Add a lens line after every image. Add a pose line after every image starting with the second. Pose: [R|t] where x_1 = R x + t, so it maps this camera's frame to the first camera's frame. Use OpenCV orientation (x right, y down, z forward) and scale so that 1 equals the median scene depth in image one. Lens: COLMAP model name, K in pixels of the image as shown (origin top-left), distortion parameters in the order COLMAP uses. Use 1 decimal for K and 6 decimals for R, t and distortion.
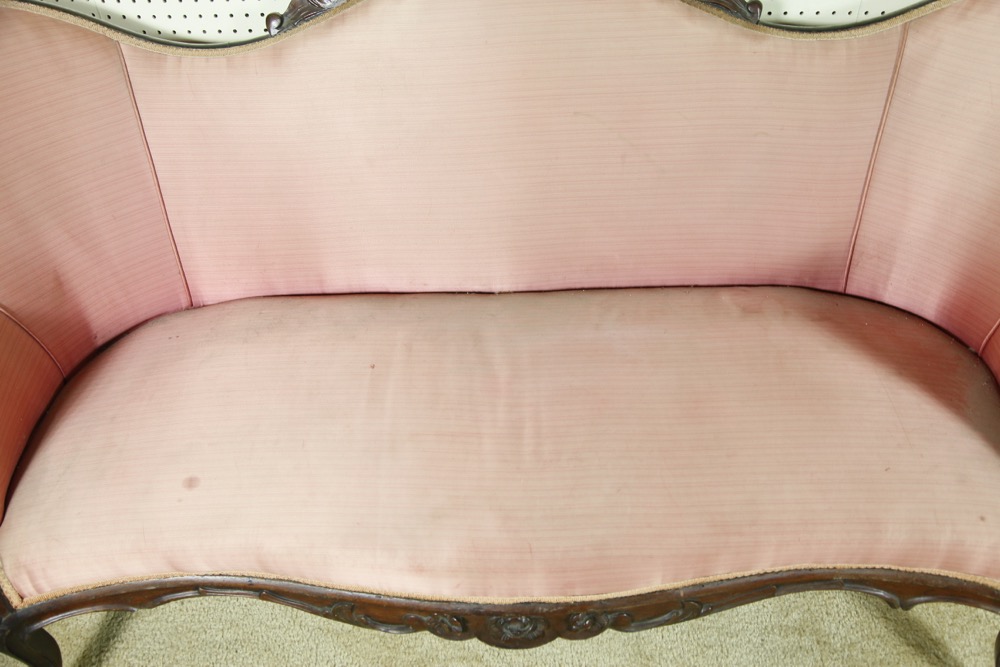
lens RADIAL K [[877.3, 0, 511.9], [0, 877.3, 346.5], [0, 0, 1]] dist [-0.026398, 0.032862]
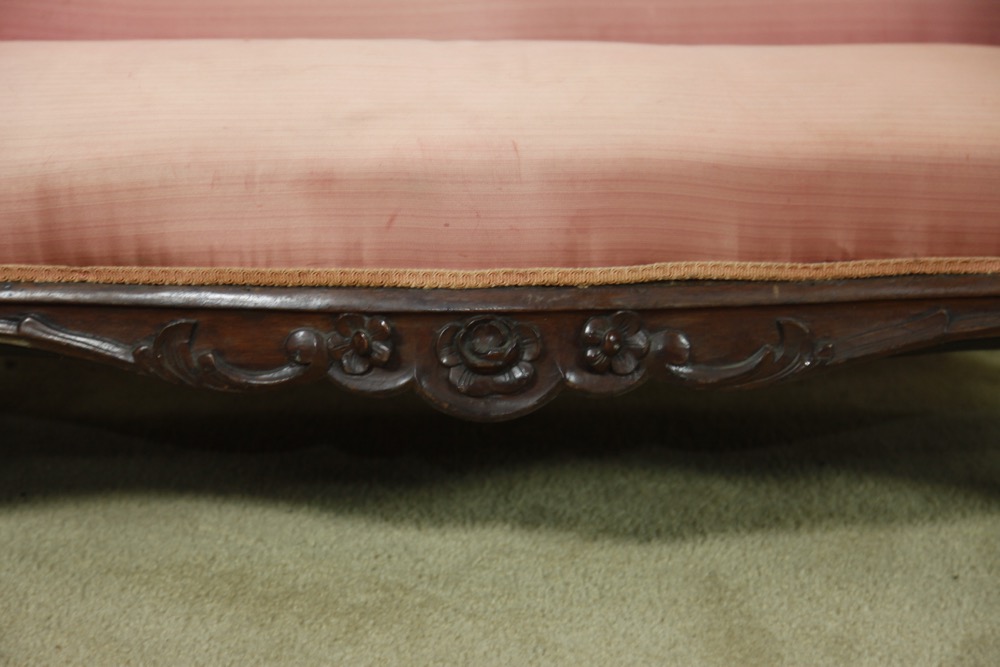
lens RADIAL K [[1996.2, 0, 499.4], [0, 1996.2, 339.0], [0, 0, 1]] dist [0.332288, 0.000000]
pose [[0.999188, 0.023881, 0.032462, -0.024973], [-0.006364, 0.888911, -0.458036, 0.780998], [-0.039794, 0.457457, 0.888341, -0.127675]]
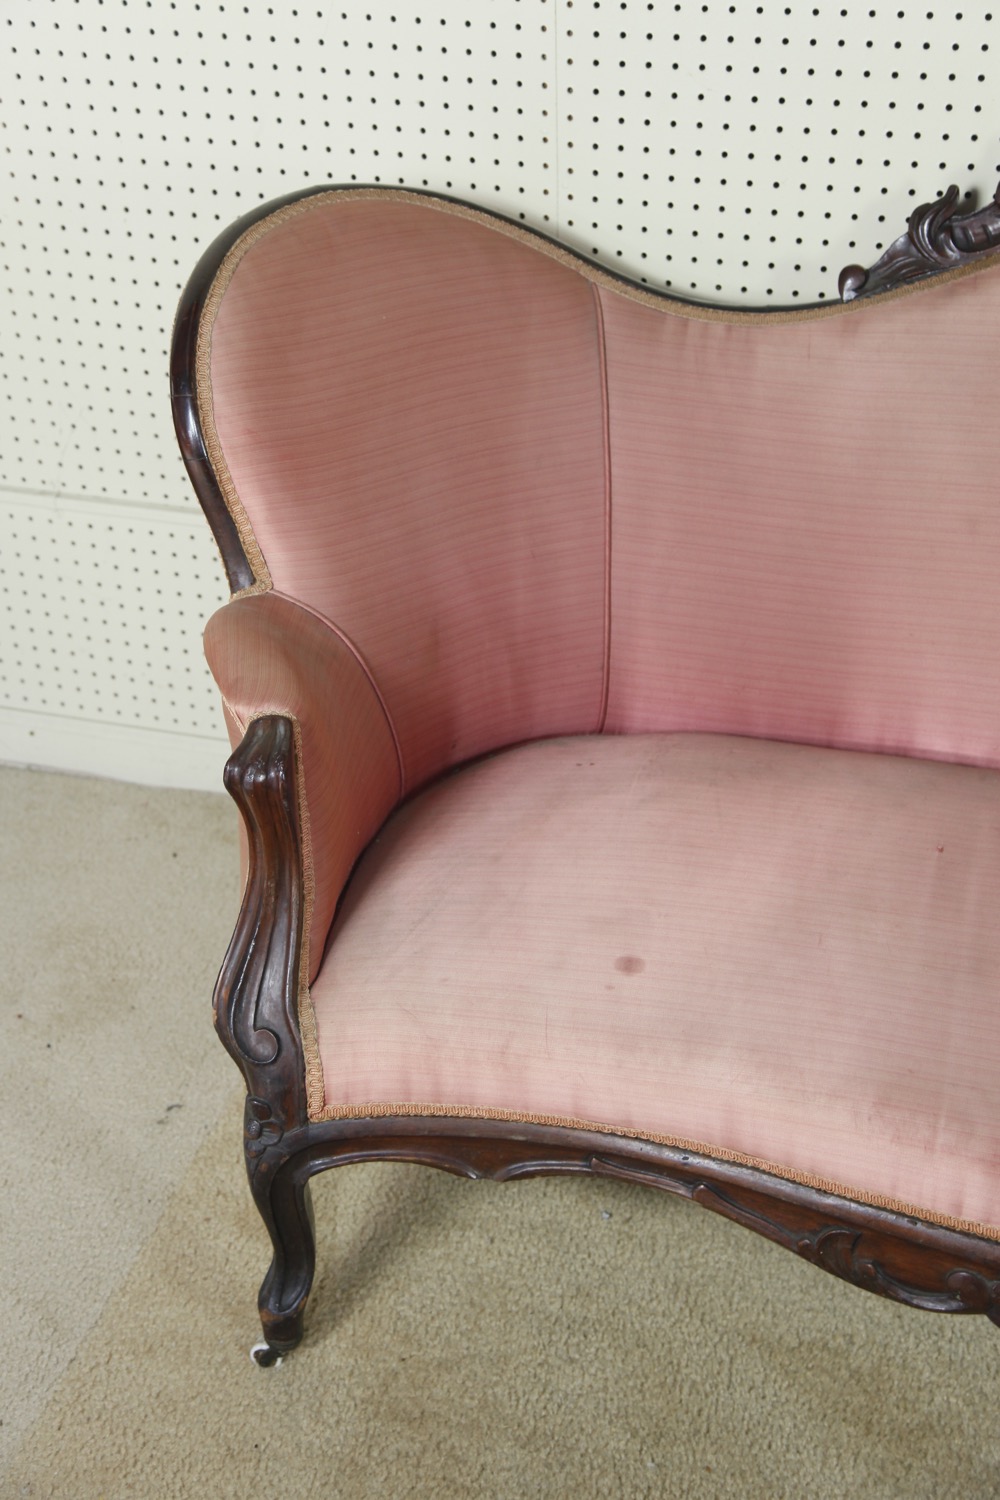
lens RADIAL K [[2092.6, 0, 502.3], [0, 2092.6, 746.8], [0, 0, 1]] dist [0.141244, 0.000000]
pose [[0.961778, 0.152514, -0.227426, -0.122423], [-0.192921, 0.966811, -0.167504, 0.230602], [0.194332, 0.204977, 0.959281, -0.380449]]
